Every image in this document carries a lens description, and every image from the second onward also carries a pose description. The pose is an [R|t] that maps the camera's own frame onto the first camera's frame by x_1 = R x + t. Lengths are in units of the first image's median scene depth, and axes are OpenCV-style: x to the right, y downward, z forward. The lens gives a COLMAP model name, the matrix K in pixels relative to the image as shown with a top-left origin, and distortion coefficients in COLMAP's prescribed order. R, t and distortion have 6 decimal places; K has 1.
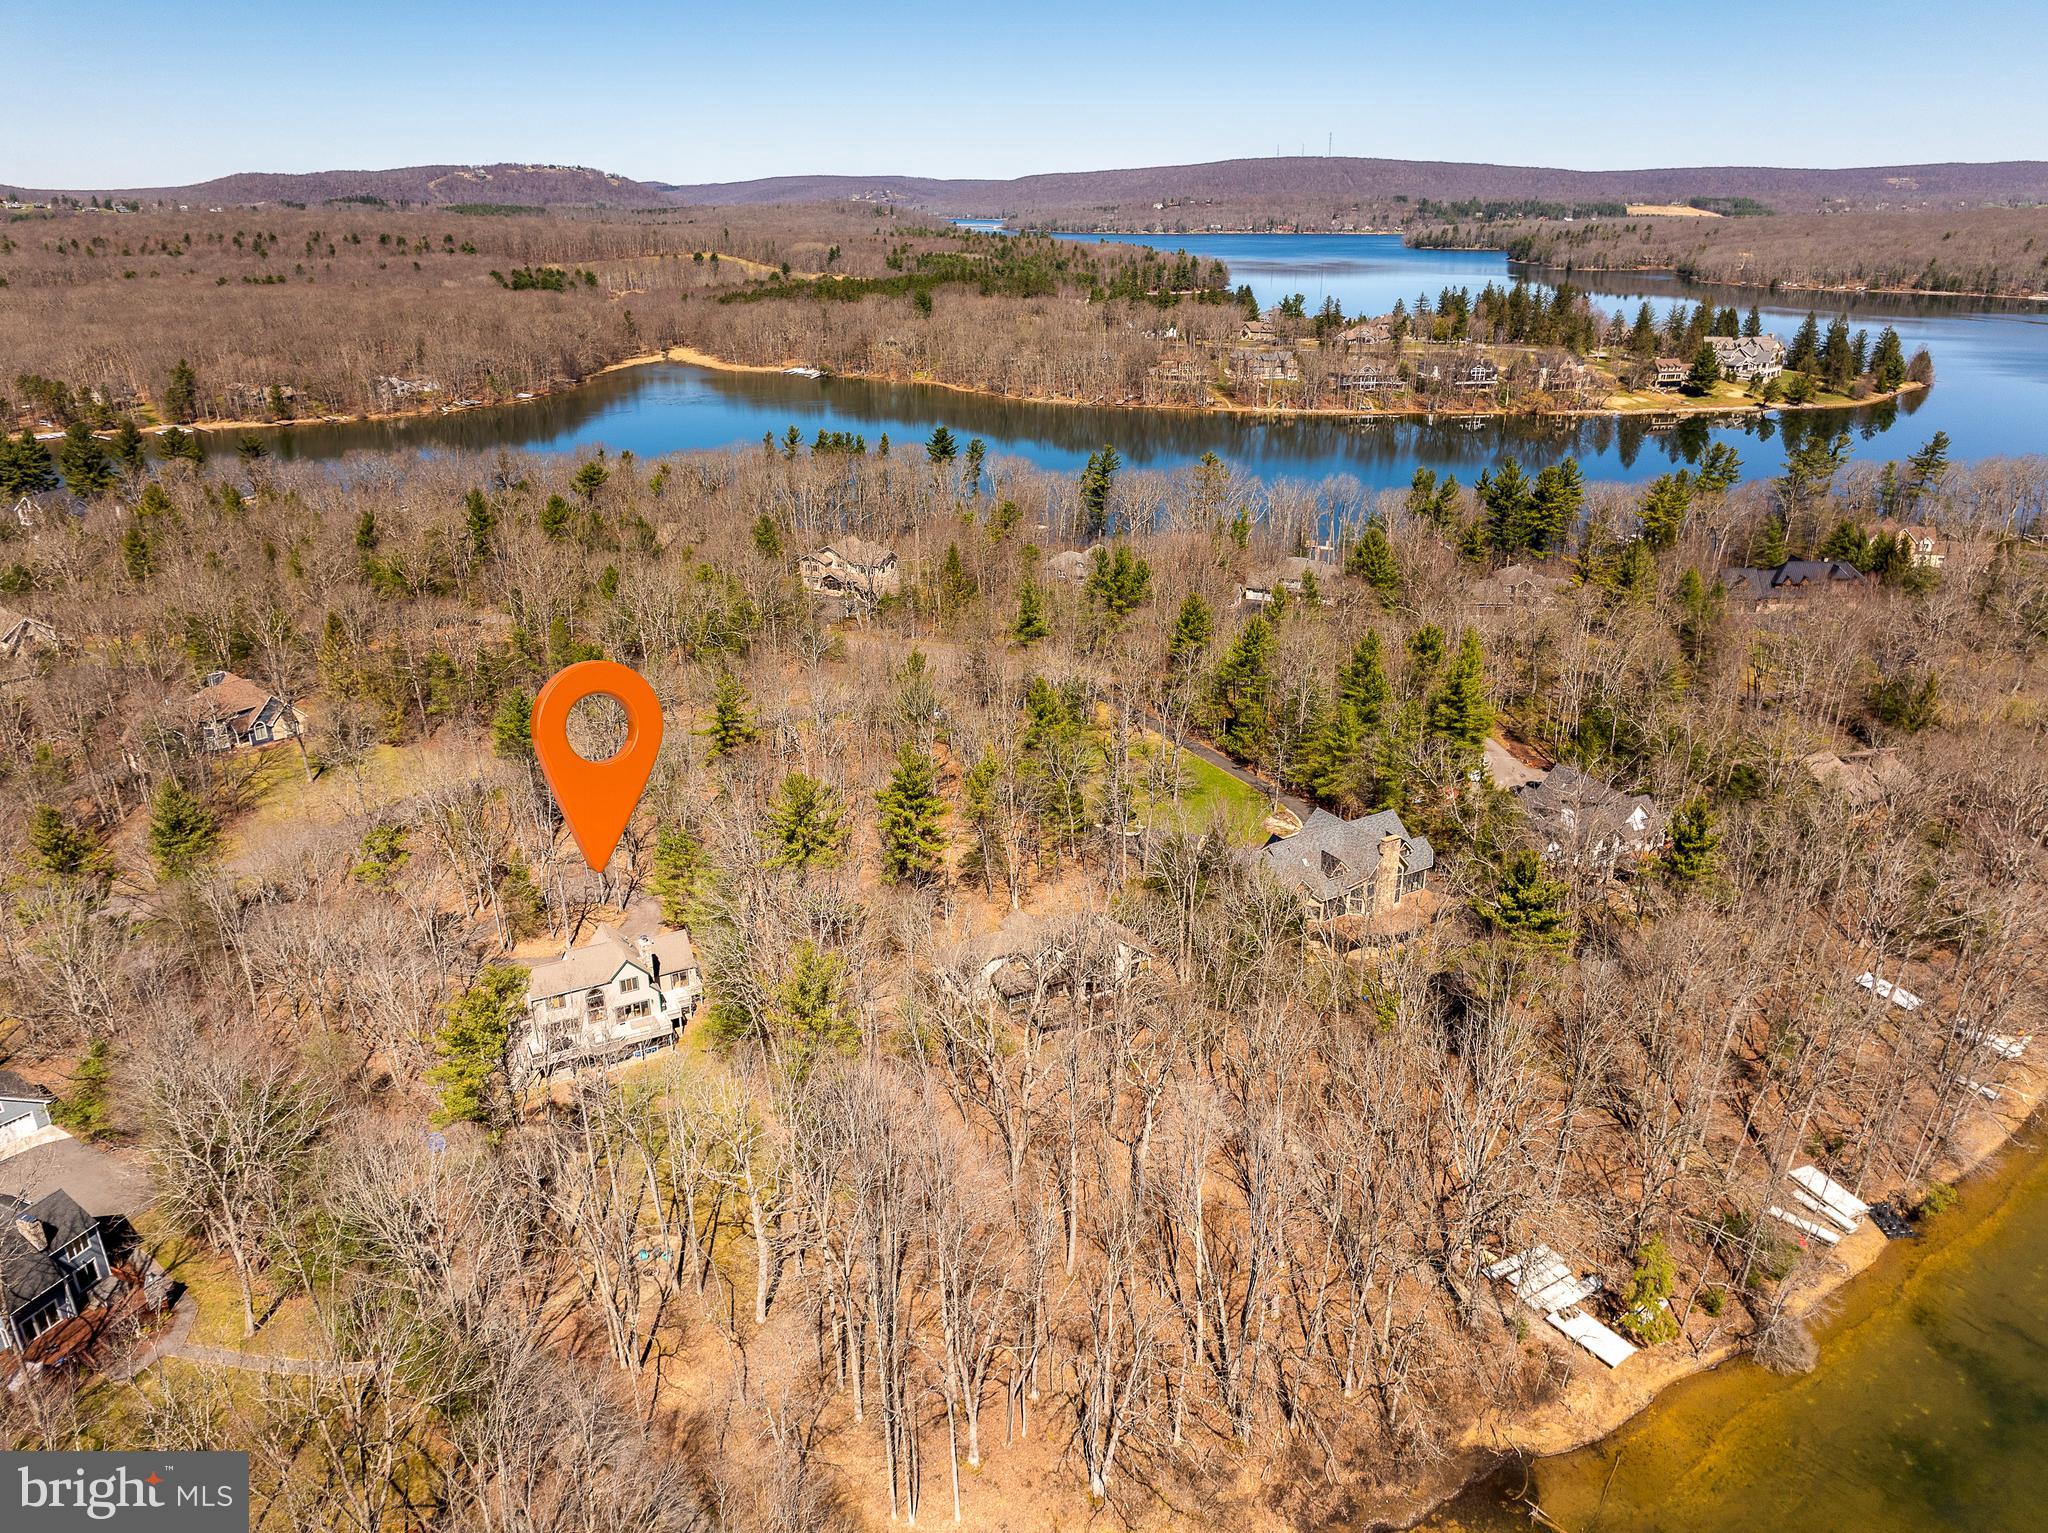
lens RADIAL K [[1521.6, 0, 1002.6], [0, 1521.6, 691.1], [0, 0, 1]] dist [-0.006787, 0.023859]
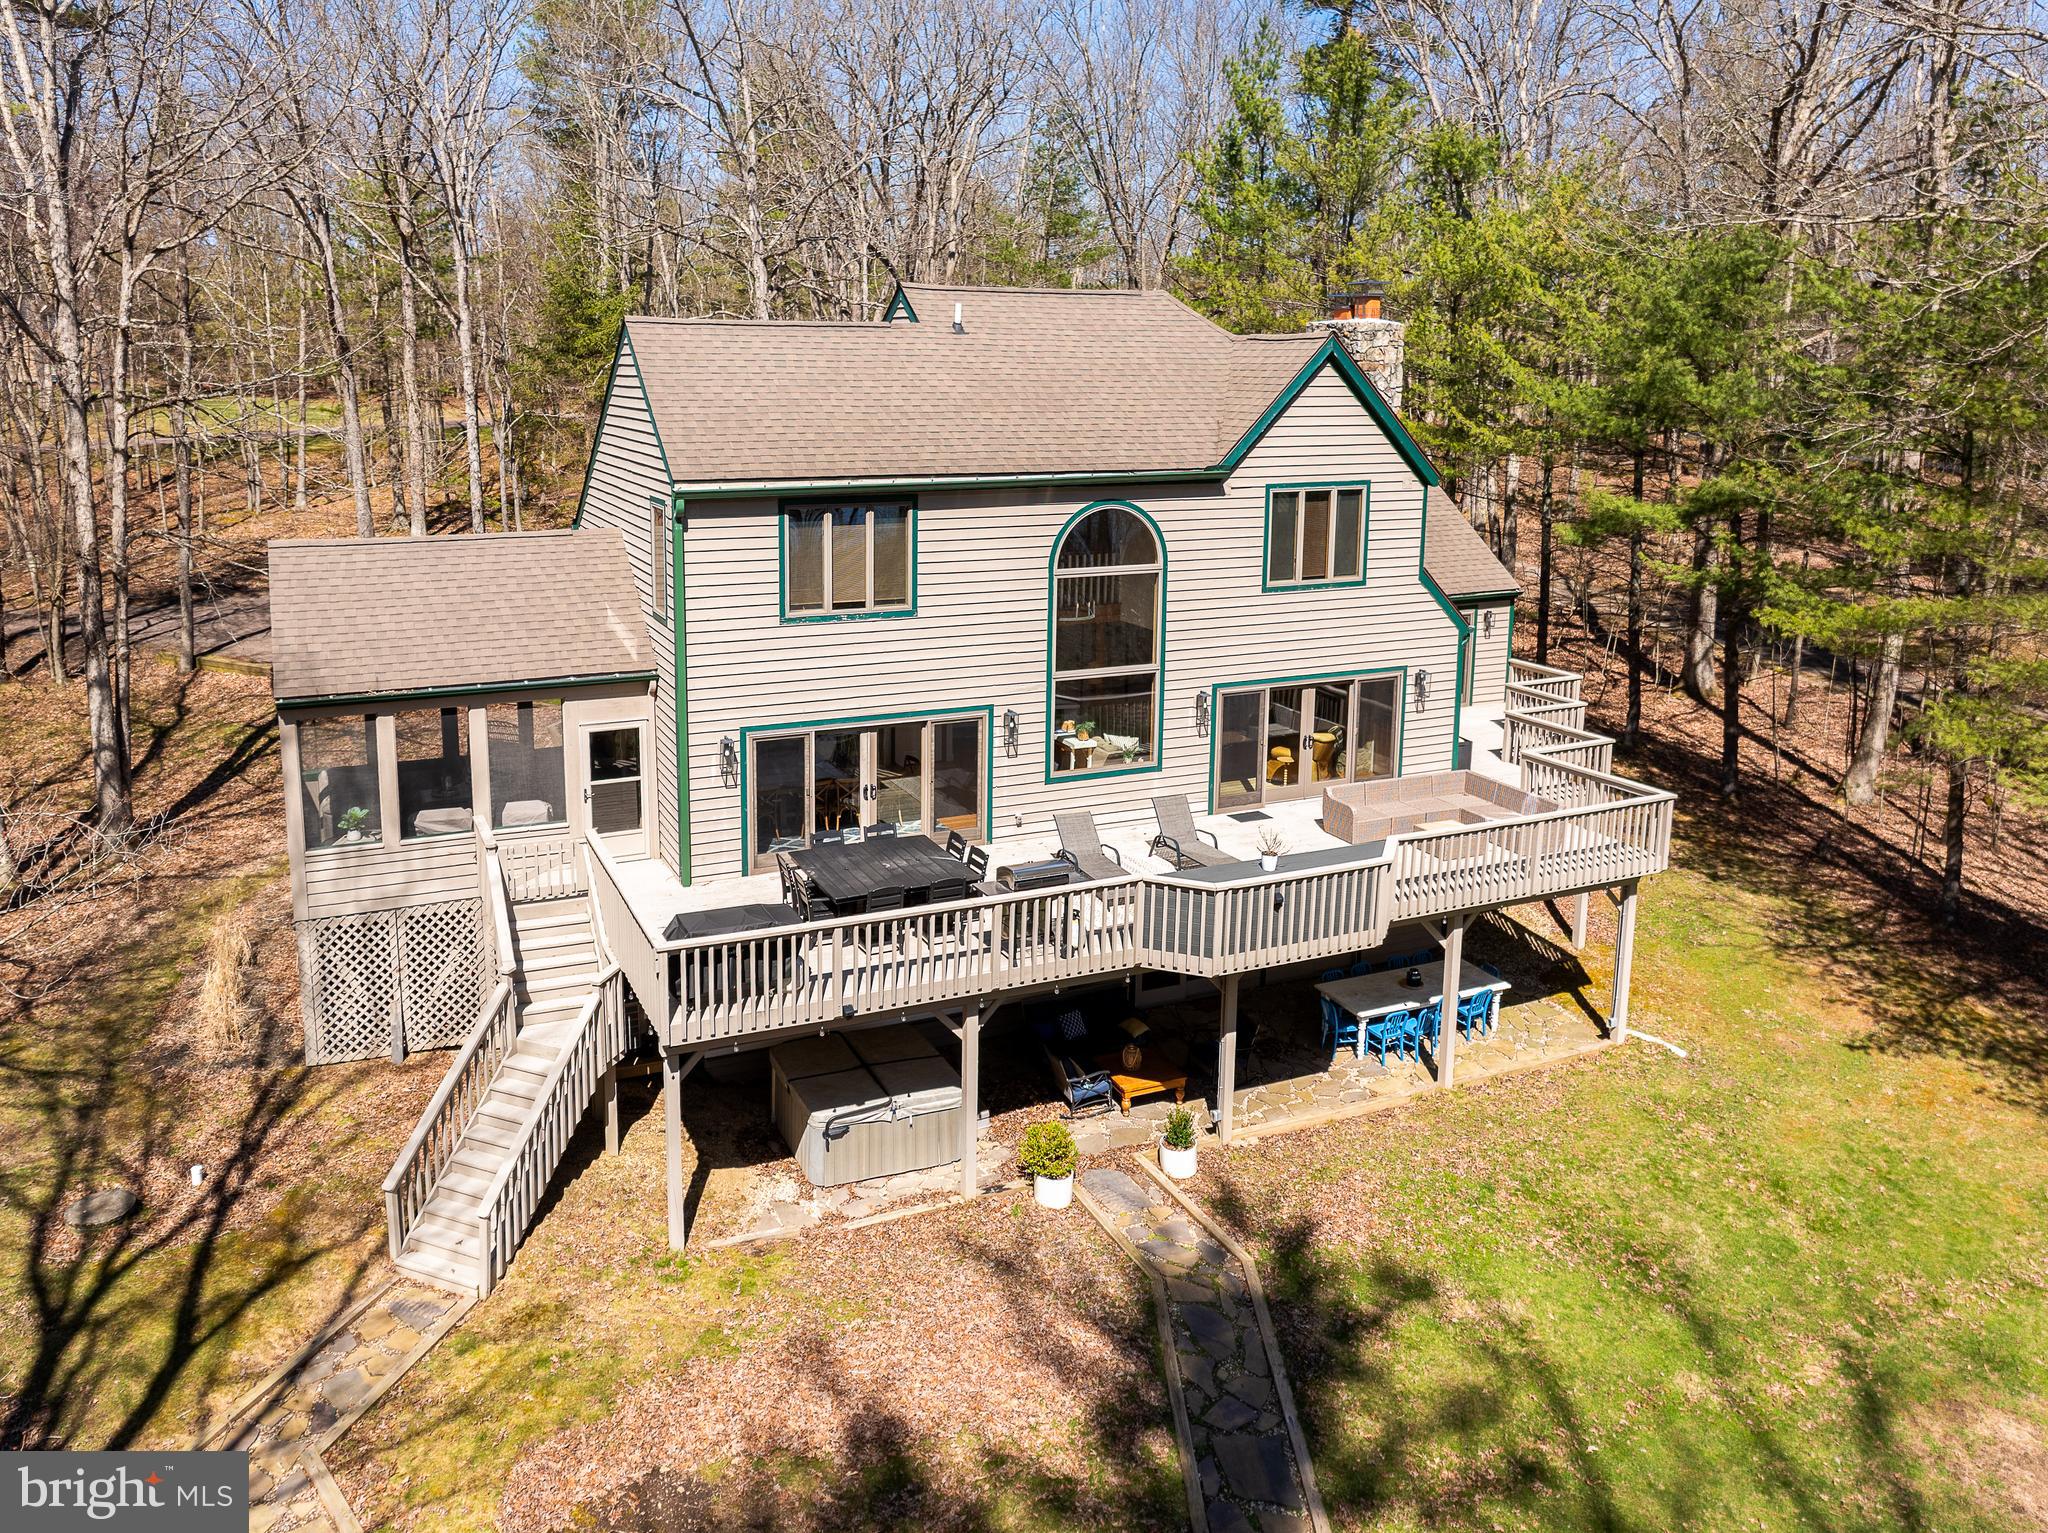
lens RADIAL K [[1521.6, 0, 1002.6], [0, 1521.6, 691.1], [0, 0, 1]] dist [-0.006787, 0.023859]
pose [[0.998830, 0.026227, -0.040620, -0.264627], [-0.030885, 0.992456, -0.118646, 0.222639], [0.037202, 0.119761, 0.992105, 0.839912]]
